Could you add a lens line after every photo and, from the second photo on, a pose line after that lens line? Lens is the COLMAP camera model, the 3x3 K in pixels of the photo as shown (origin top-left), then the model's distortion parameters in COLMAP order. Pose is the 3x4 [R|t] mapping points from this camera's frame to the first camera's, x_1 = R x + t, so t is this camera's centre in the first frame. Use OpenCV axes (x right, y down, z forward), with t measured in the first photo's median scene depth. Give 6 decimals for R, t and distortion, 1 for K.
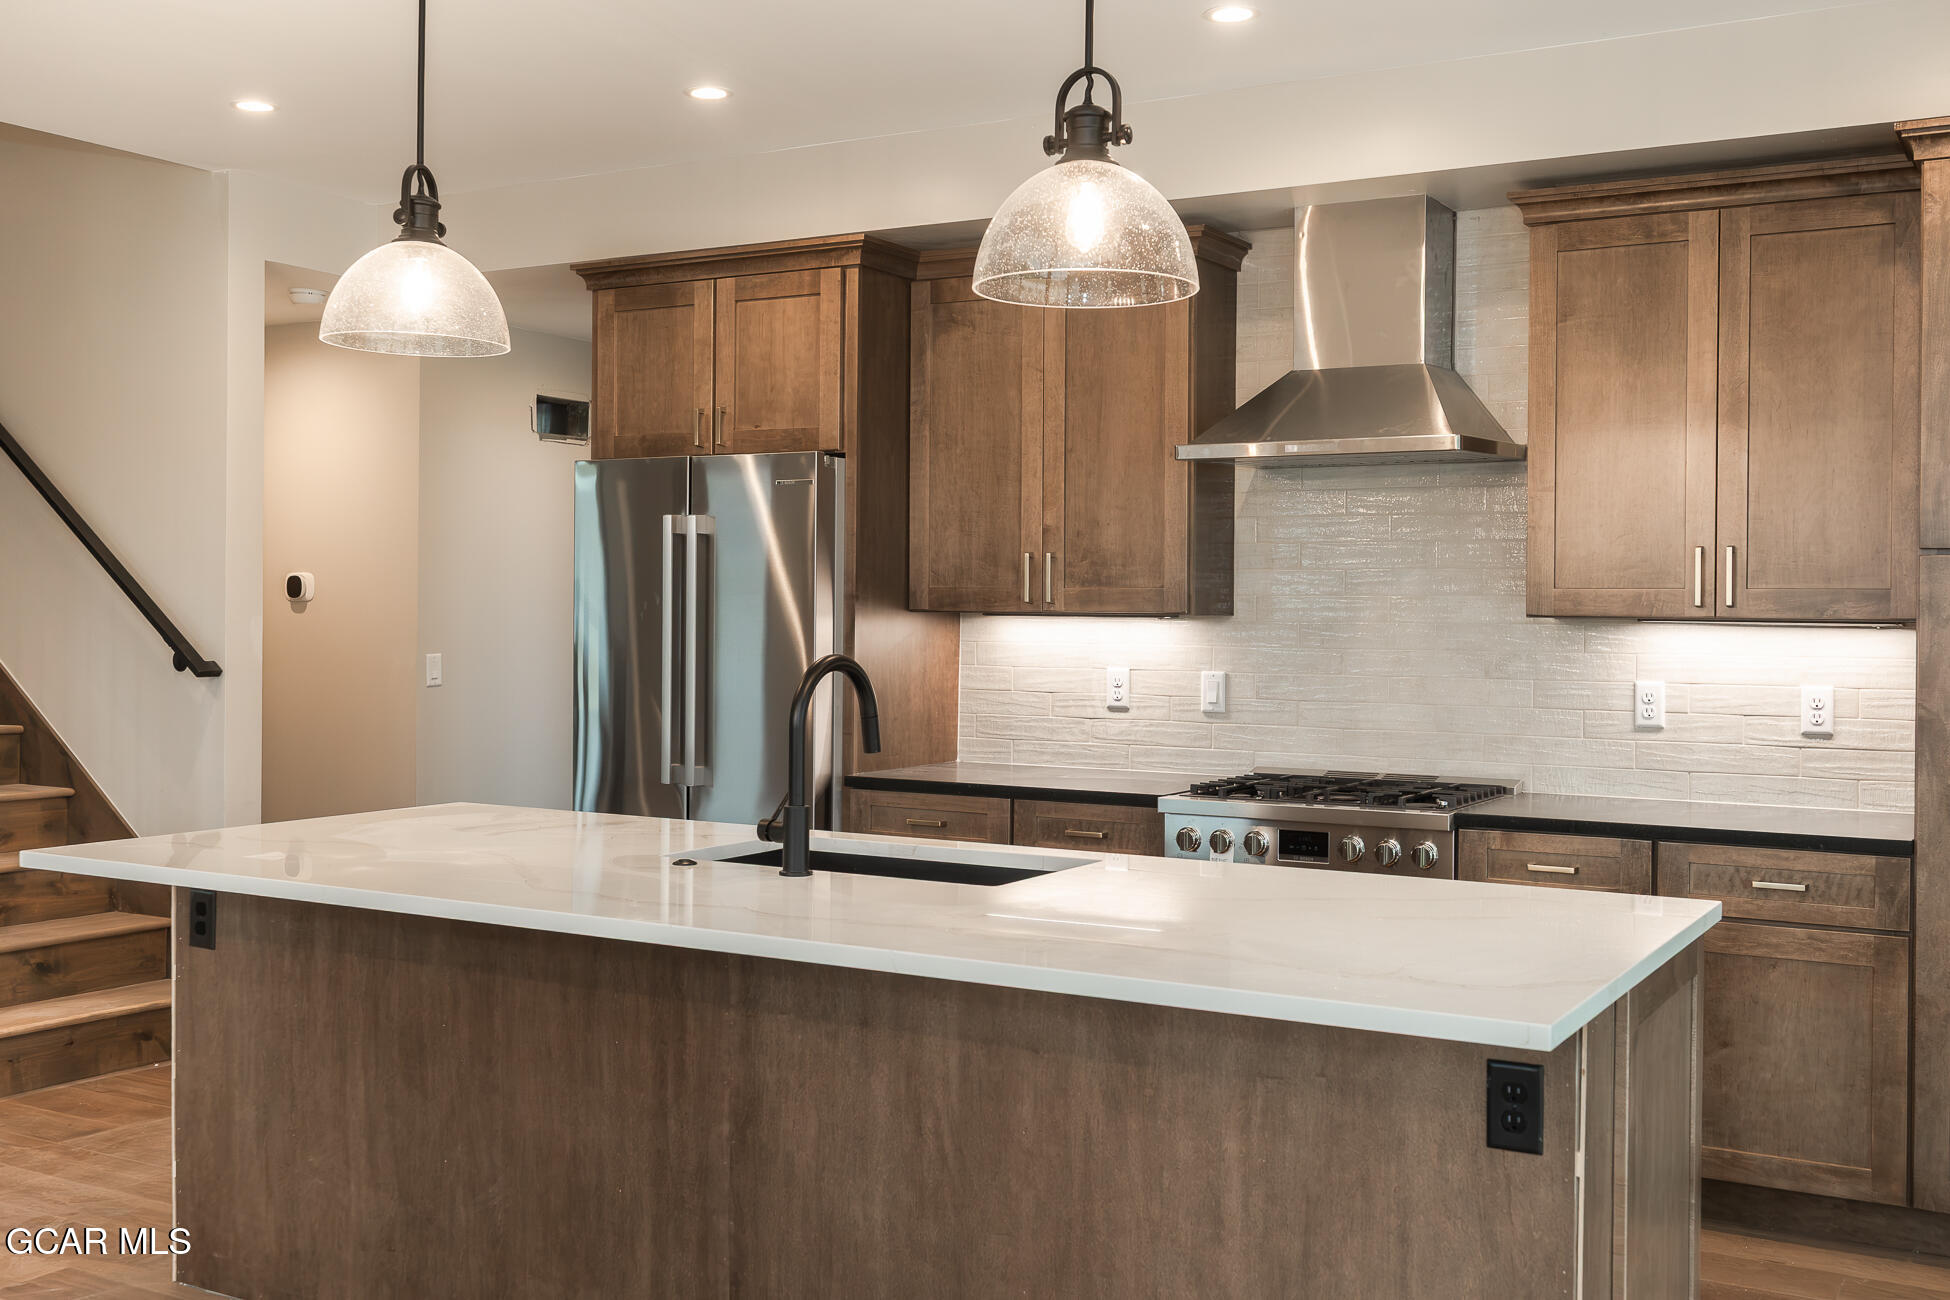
lens RADIAL K [[1906.4, 0, 973.9], [0, 1906.4, 635.2], [0, 0, 1]] dist [0.001608, 0.000000]
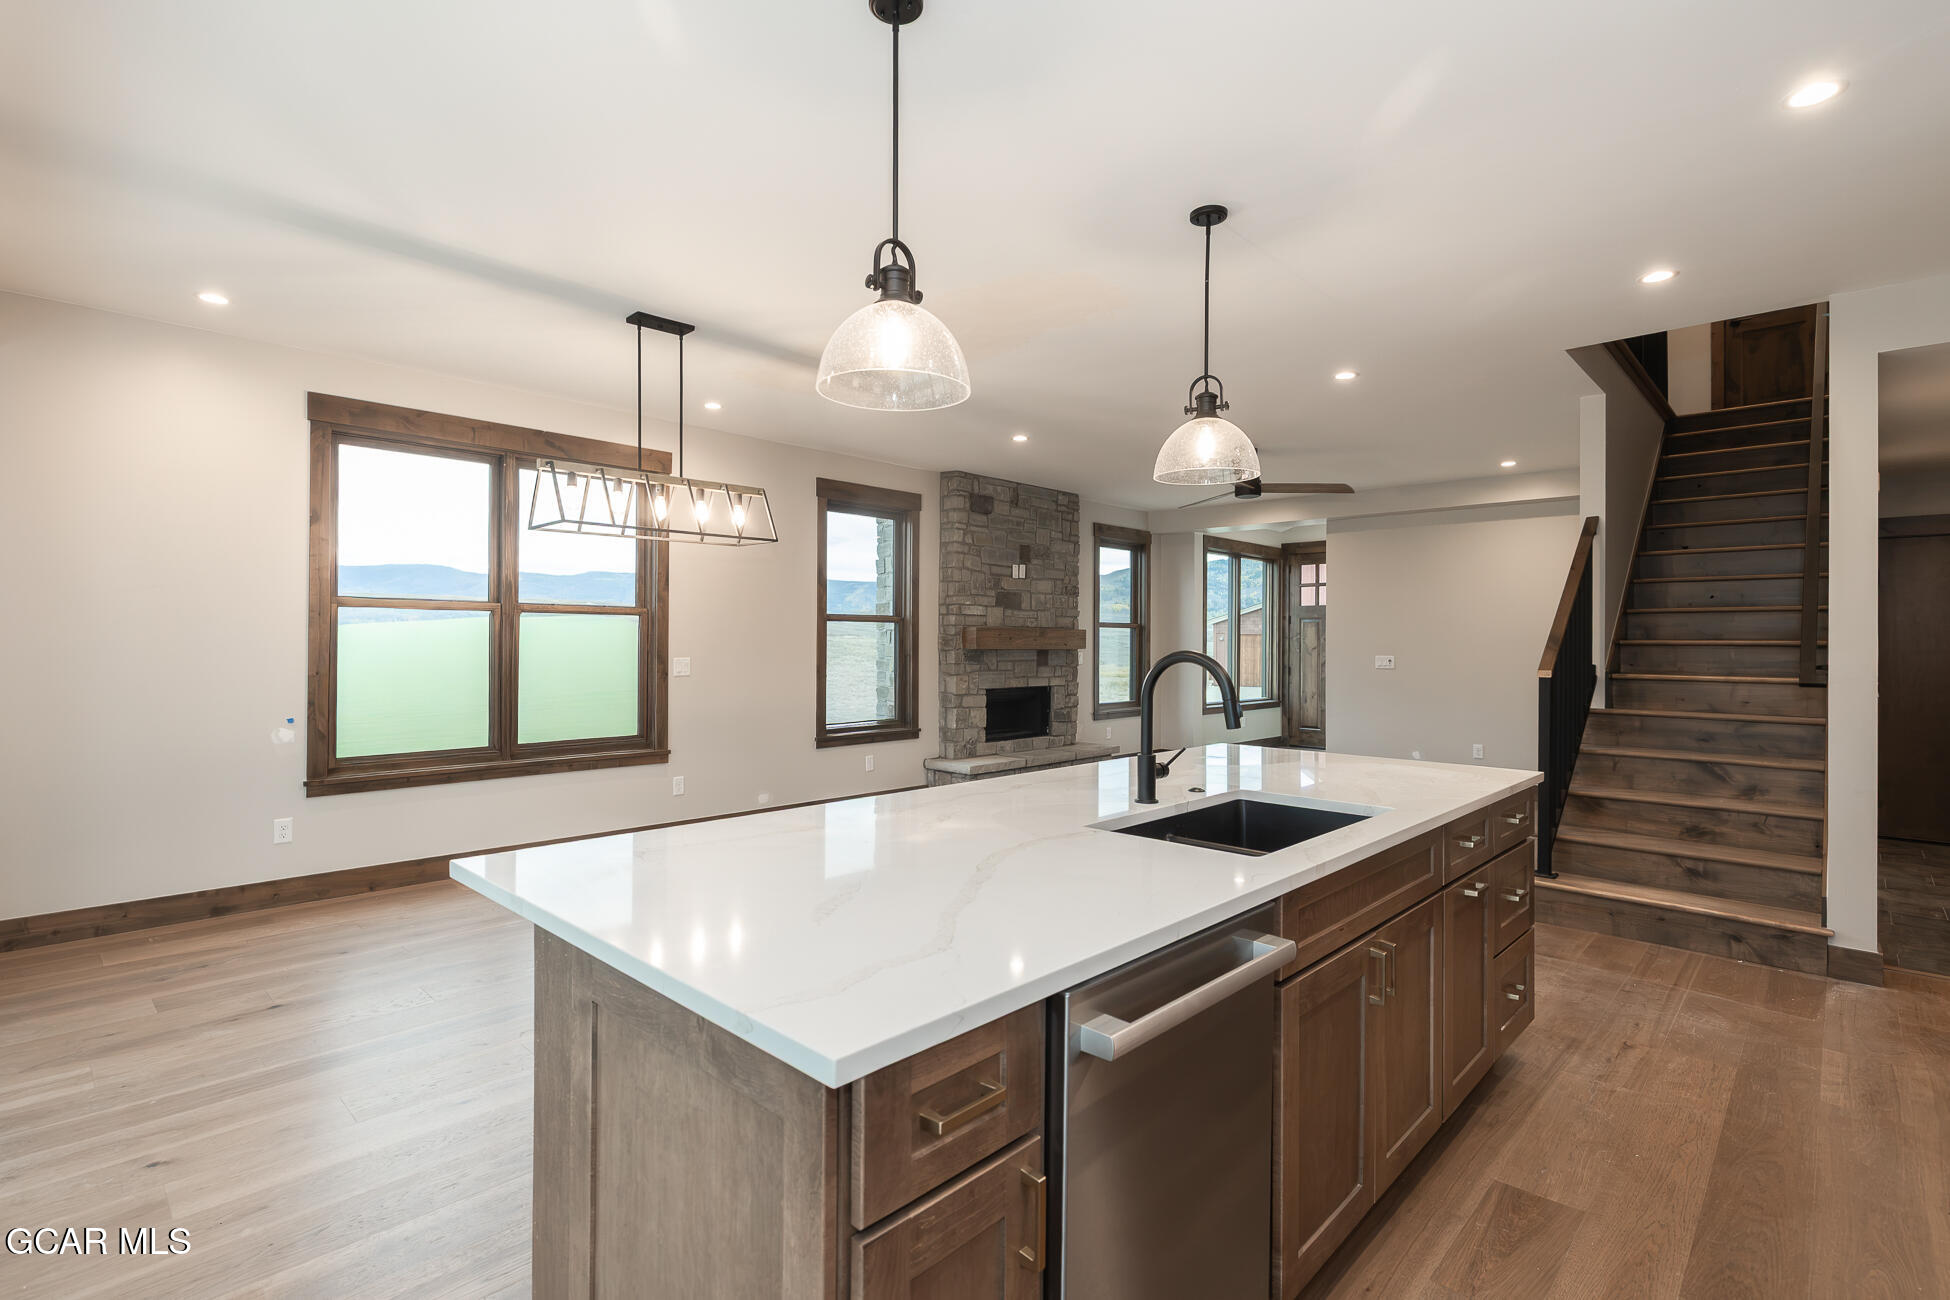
lens RADIAL K [[895.9, 0, 958.5], [0, 895.9, 639.9], [0, 0, 1]] dist [-0.008177, 0.002282]
pose [[-0.239463, -0.012872, -0.970820, 0.411904], [-0.022660, 0.999714, -0.007666, 0.008809], [0.970641, 0.020163, -0.239686, 0.703971]]
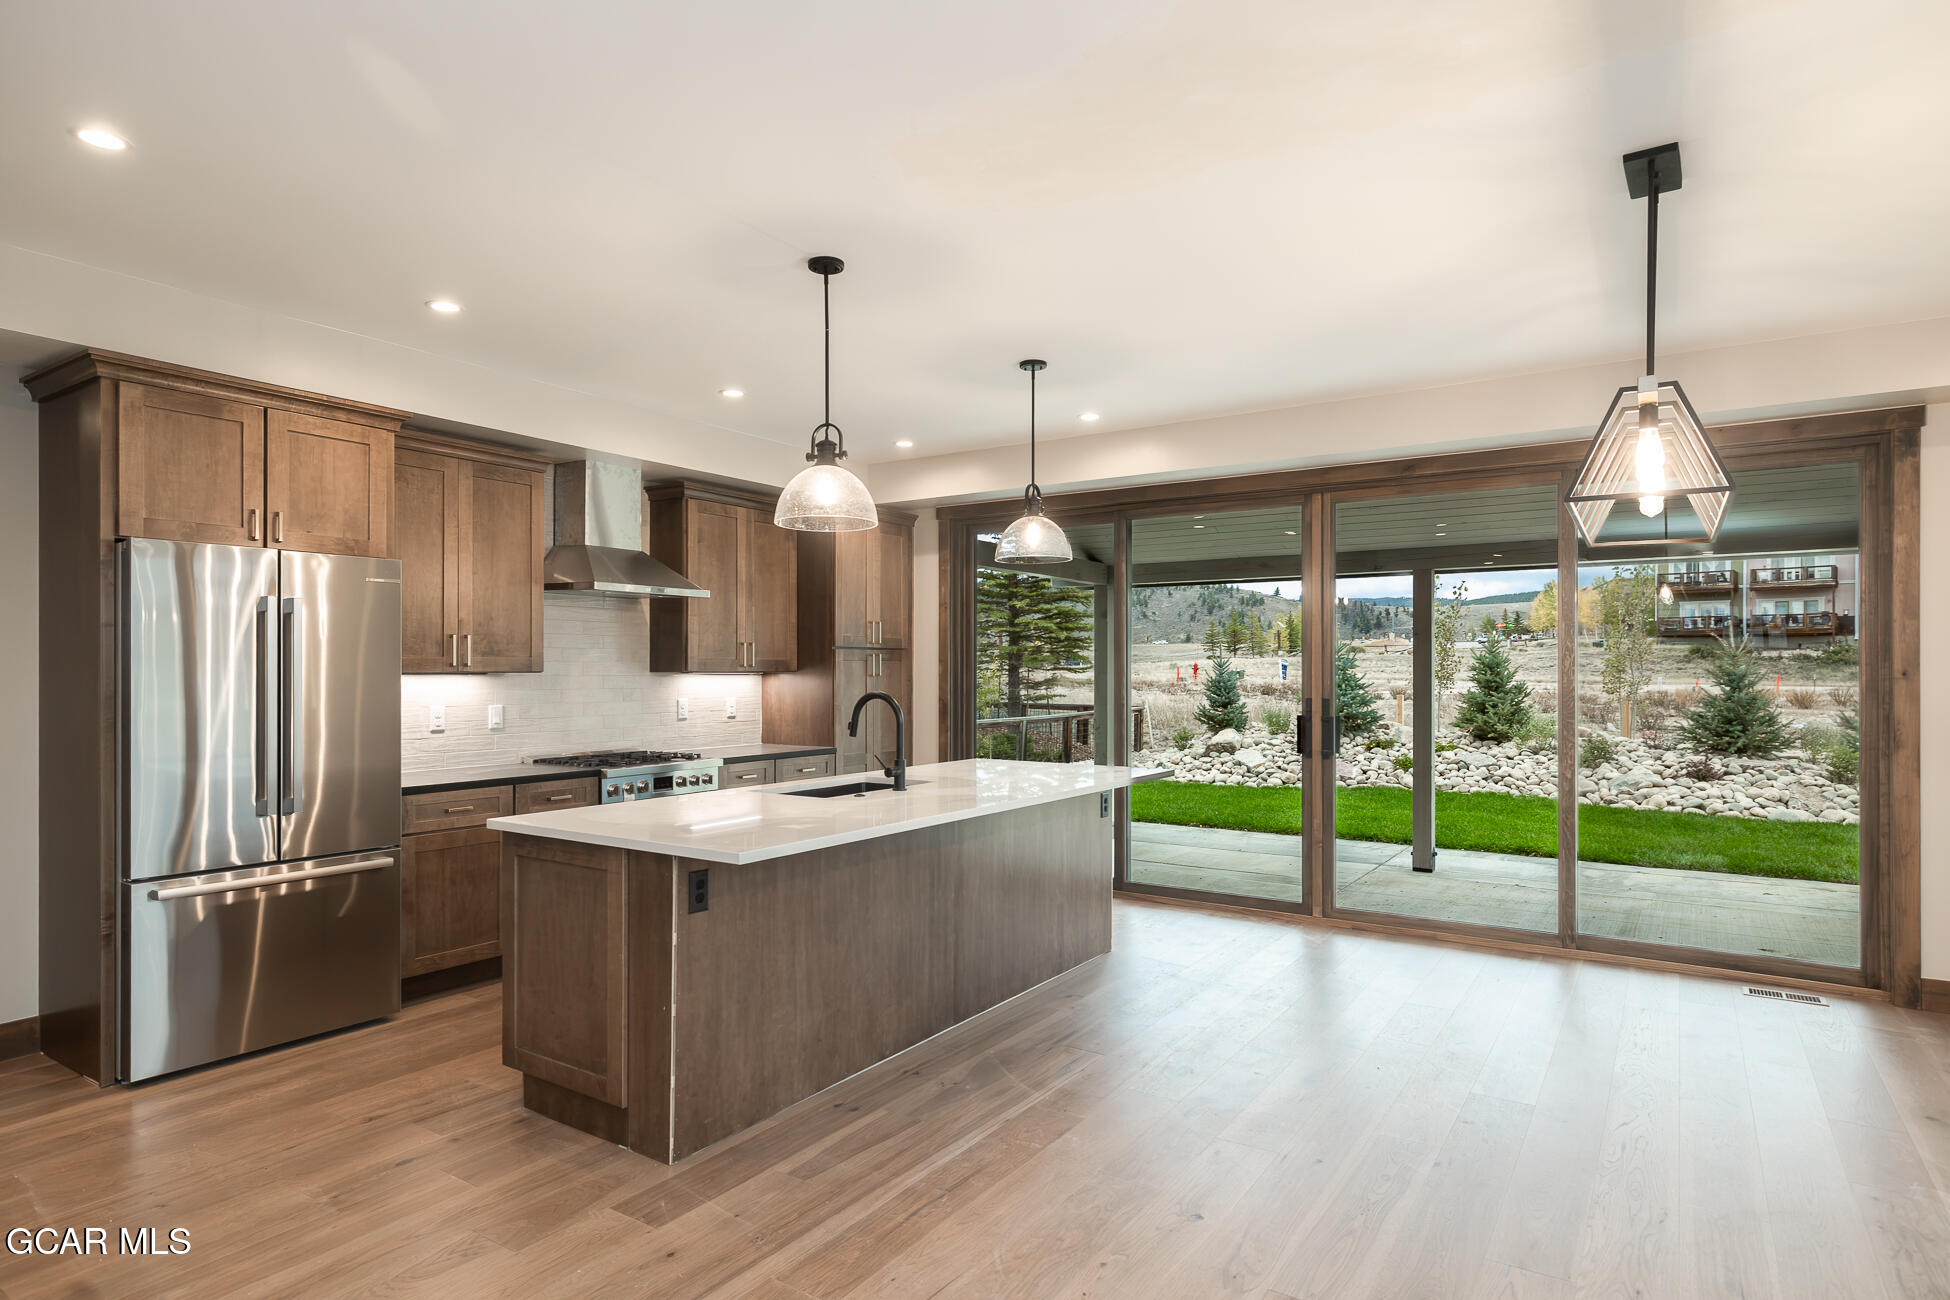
lens RADIAL K [[1079.4, 0, 929.2], [0, 1079.4, 672.4], [0, 0, 1]] dist [-0.007982, 0.000033]
pose [[0.082516, -0.011074, 0.996528, -0.928825], [0.013797, 0.999855, 0.009969, -0.016956], [-0.996494, 0.012927, 0.082657, 0.591256]]
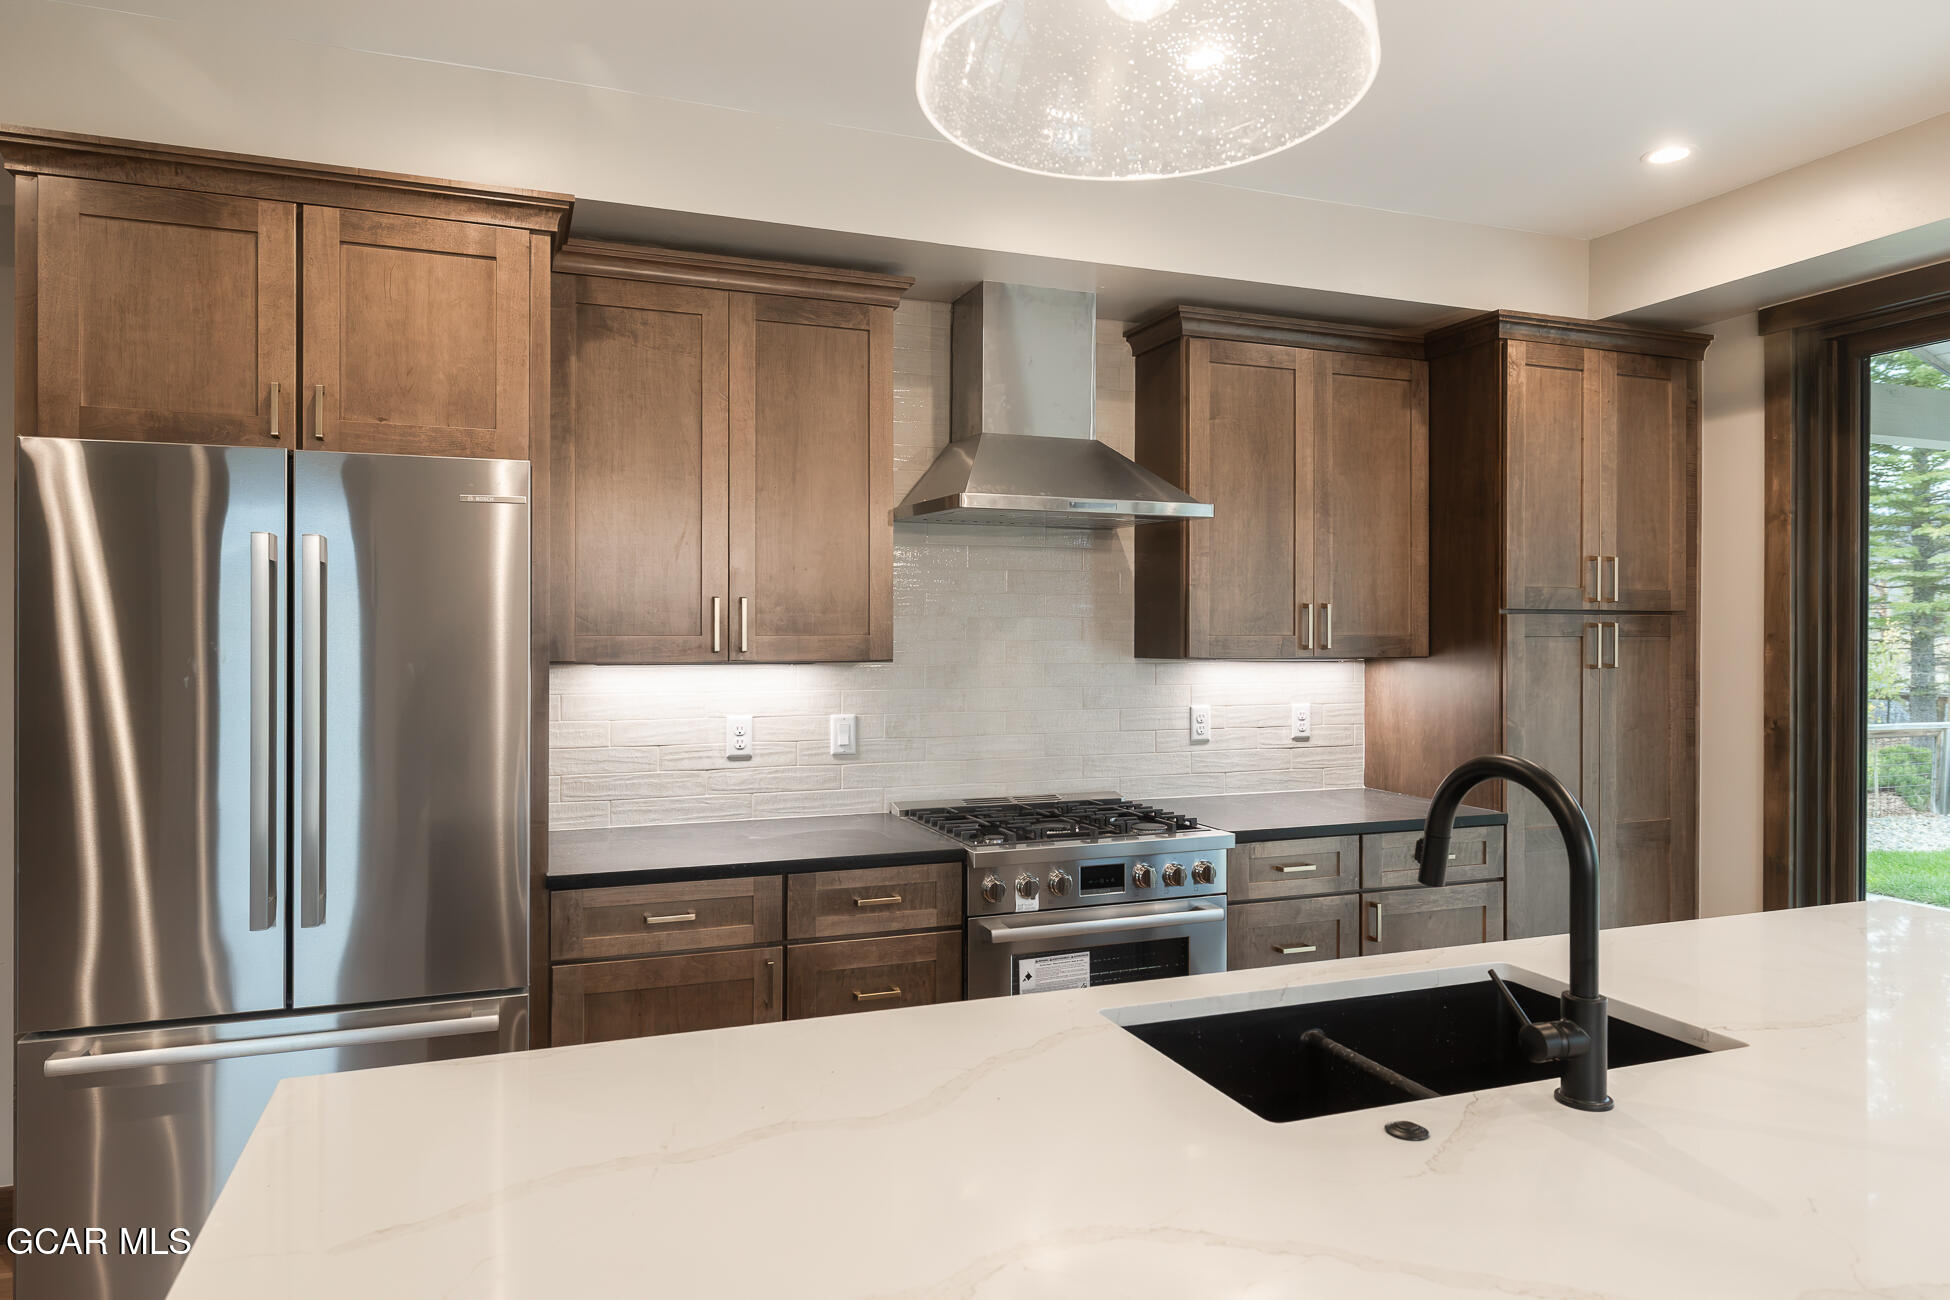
lens RADIAL K [[1158.9, 0, 936.6], [0, 1158.9, 638.9], [0, 0, 1]] dist [-0.001520, -0.002960]
pose [[0.644717, -0.010699, 0.764346, -0.363839], [0.015110, 0.999885, 0.001250, -0.024983], [-0.764272, 0.010743, 0.644805, 0.627054]]
